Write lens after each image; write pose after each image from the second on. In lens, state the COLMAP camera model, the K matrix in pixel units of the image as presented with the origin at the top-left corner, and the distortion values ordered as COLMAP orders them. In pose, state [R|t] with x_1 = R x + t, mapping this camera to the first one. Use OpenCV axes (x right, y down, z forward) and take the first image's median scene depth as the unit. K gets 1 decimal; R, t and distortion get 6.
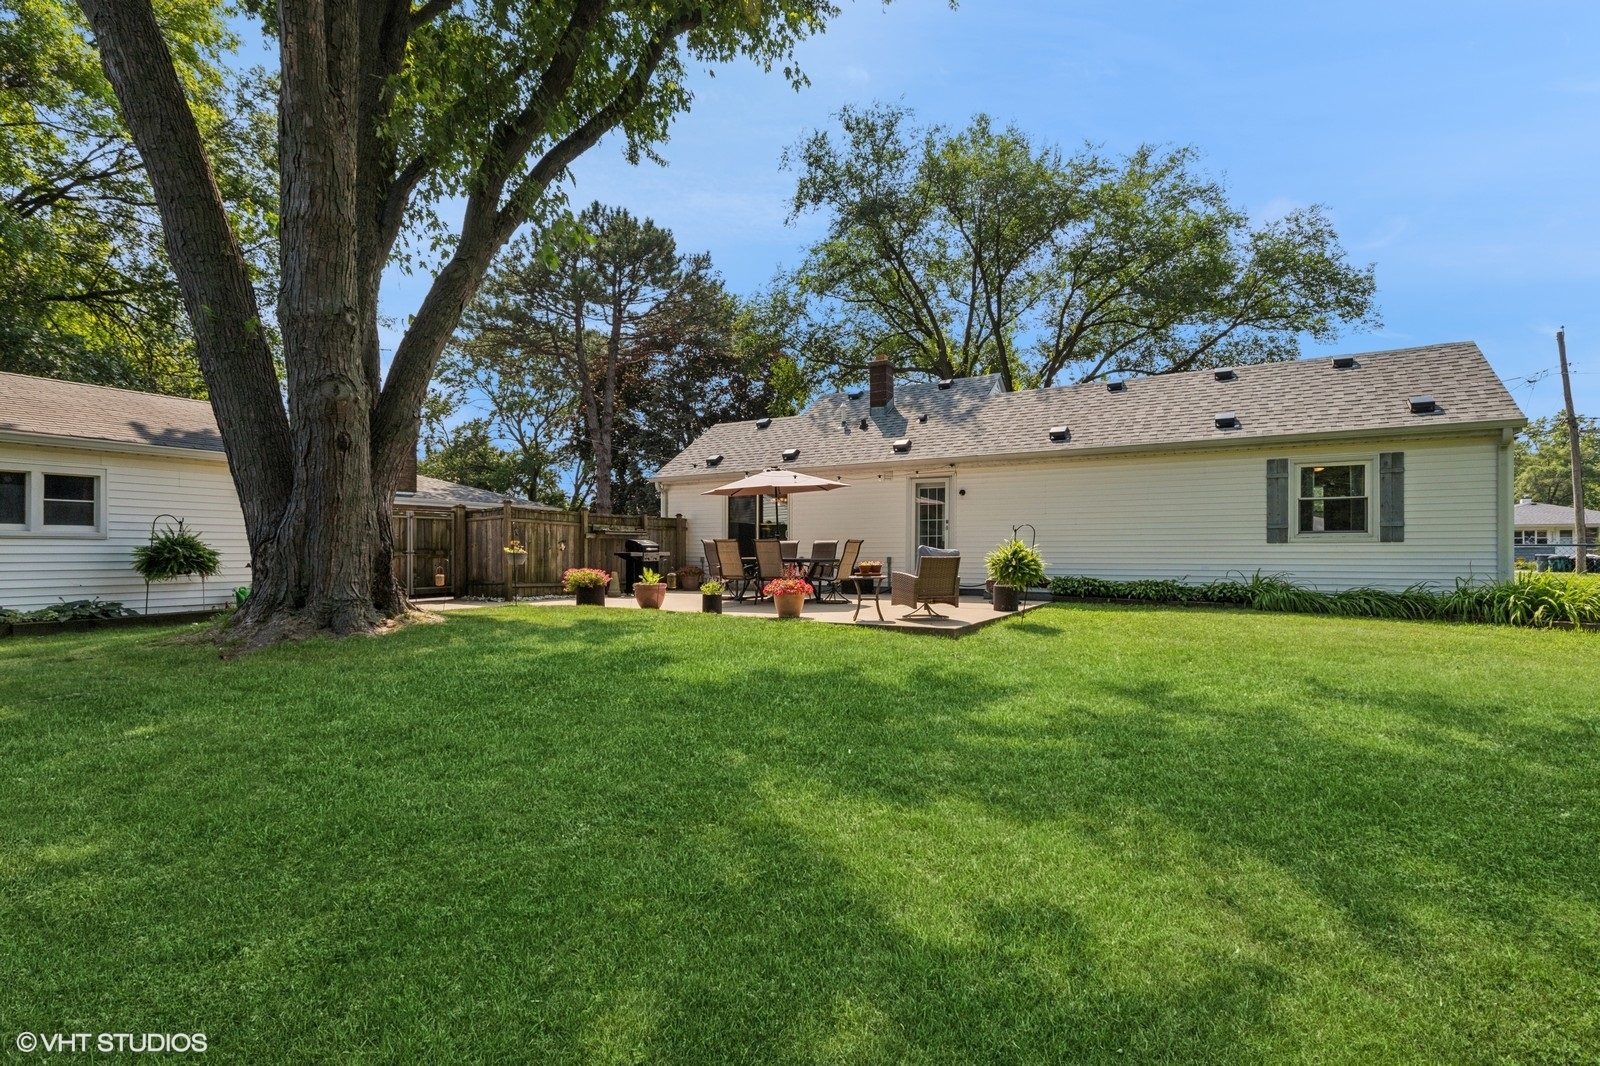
lens RADIAL K [[734.6, 0, 810.3], [0, 734.6, 527.9], [0, 0, 1]] dist [0.006578, -0.000249]
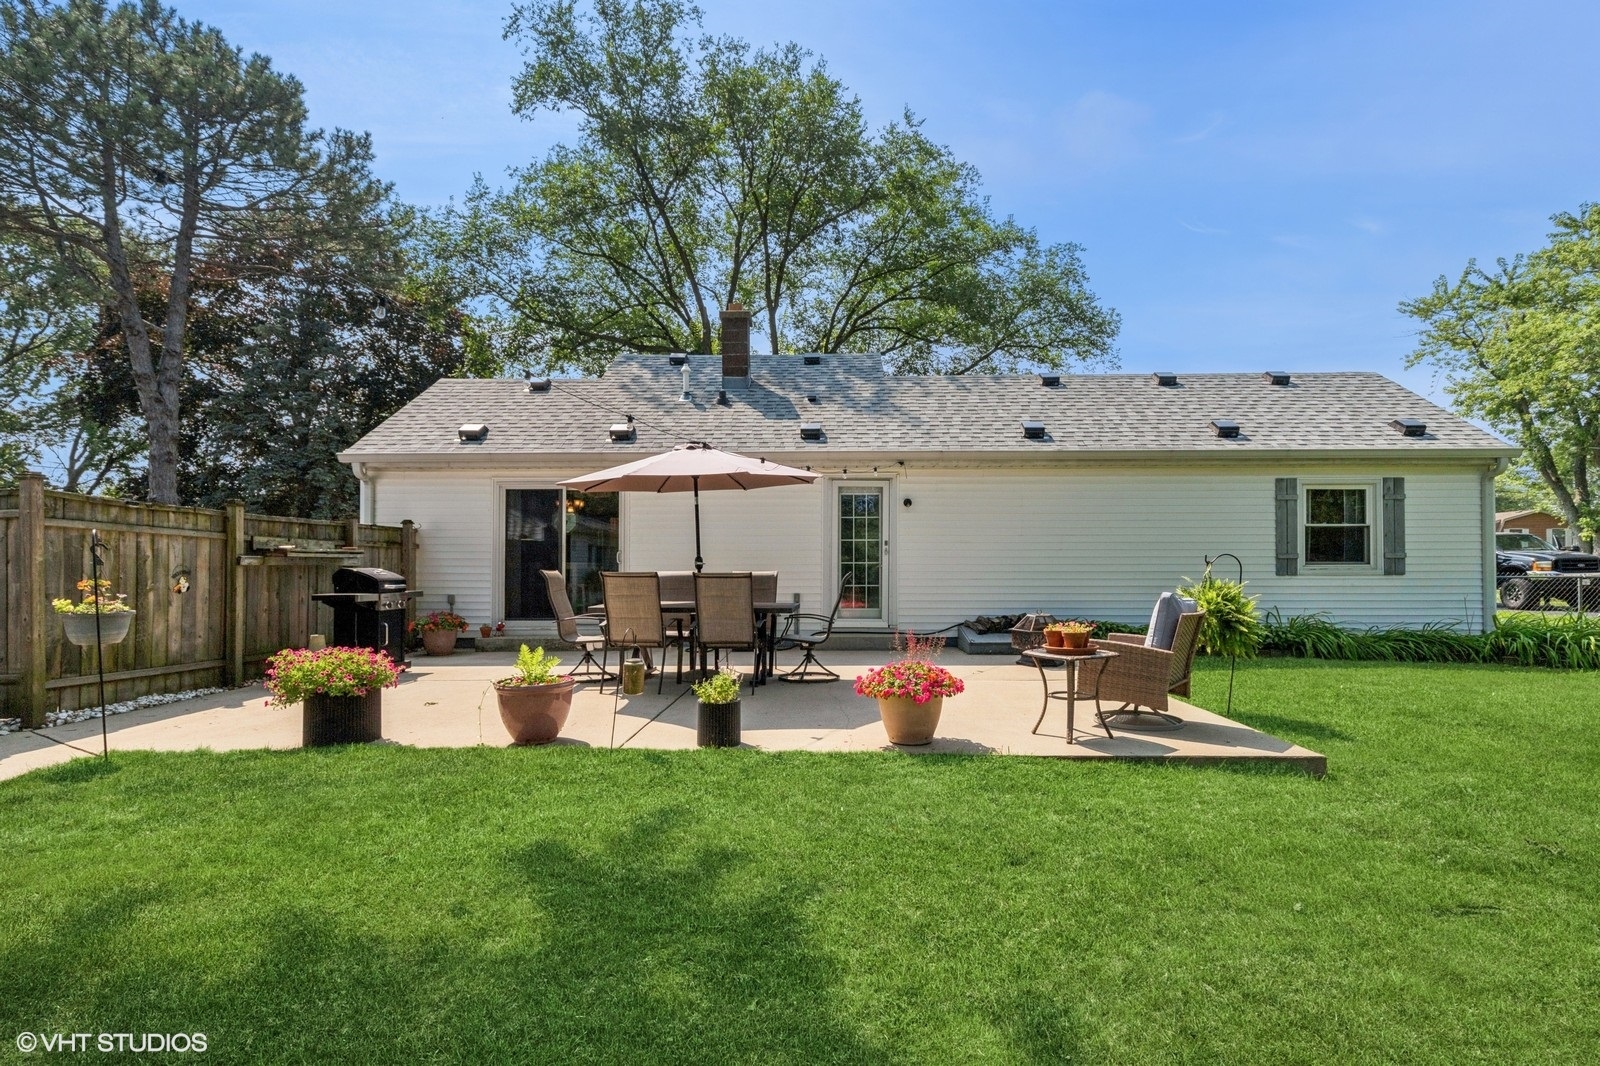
lens RADIAL K [[745.2, 0, 812.8], [0, 745.2, 546.2], [0, 0, 1]] dist [0.008104, -0.000897]
pose [[0.876806, 0.014109, 0.480638, -0.209316], [-0.015320, 0.999882, -0.001403, -0.003341], [-0.480601, -0.006133, 0.876918, 0.390710]]
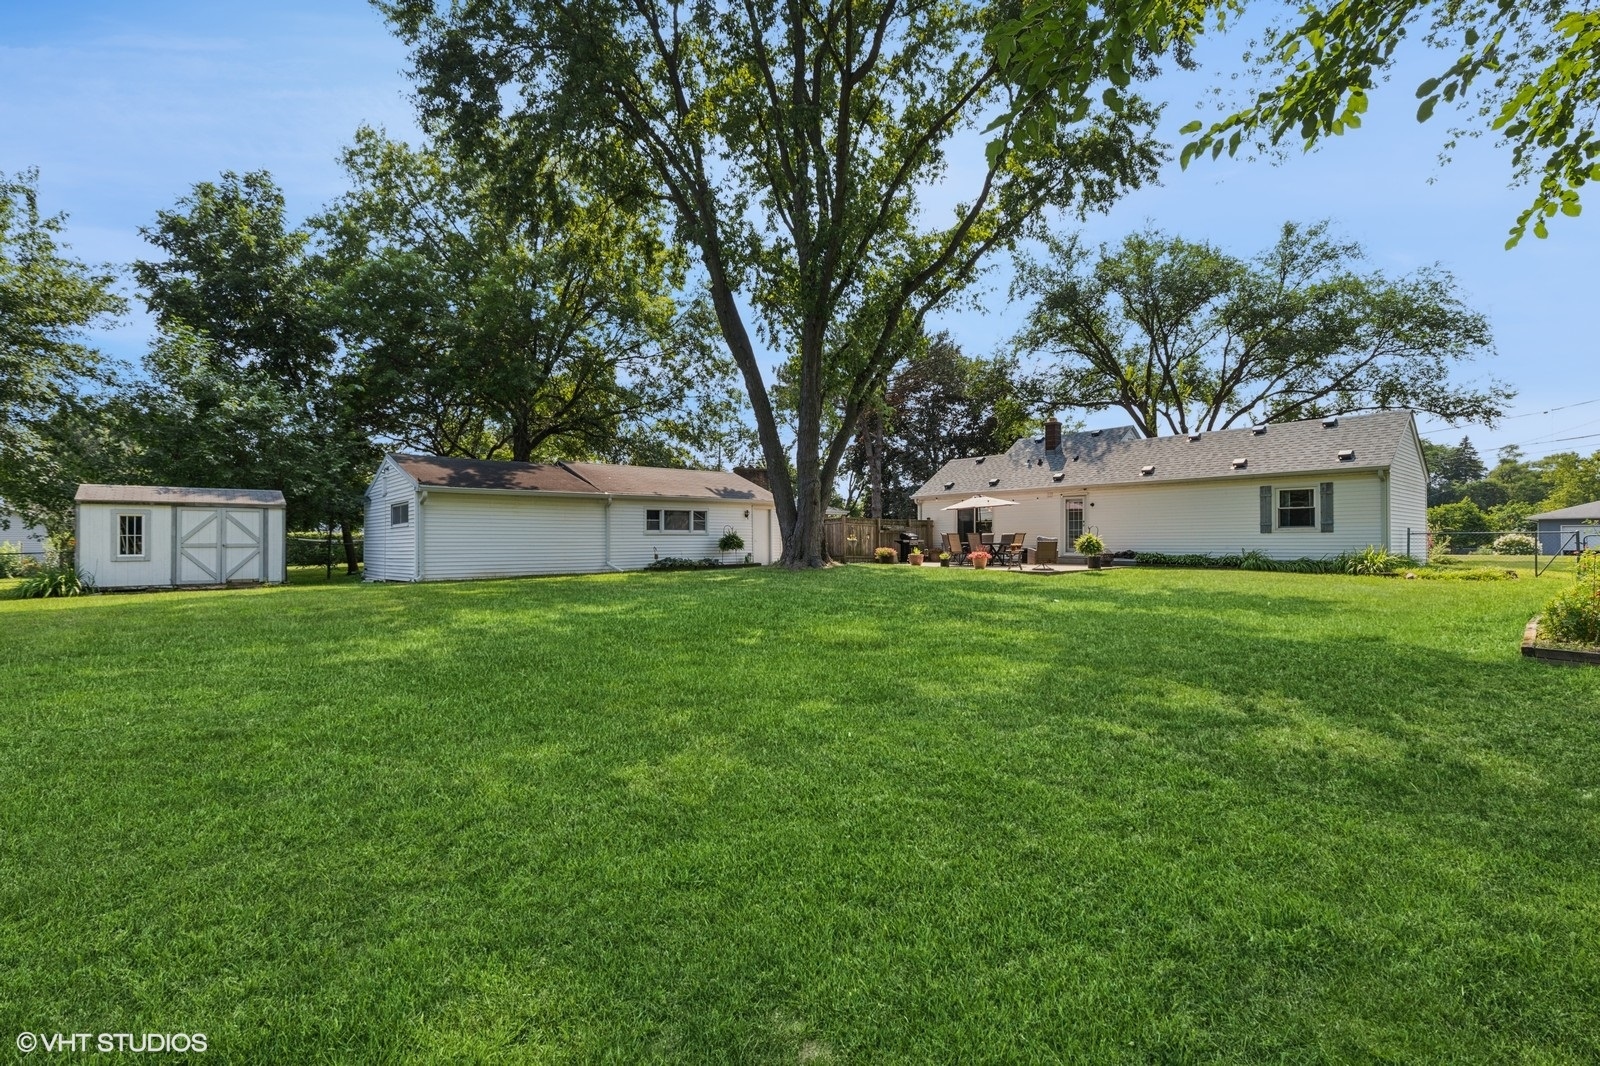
lens RADIAL K [[734.6, 0, 810.3], [0, 734.6, 527.9], [0, 0, 1]] dist [0.006578, -0.000249]
pose [[0.944290, -0.008951, -0.328994, 0.141445], [0.013587, 0.999838, 0.011795, -0.022254], [0.328835, -0.015607, 0.944258, -0.807820]]
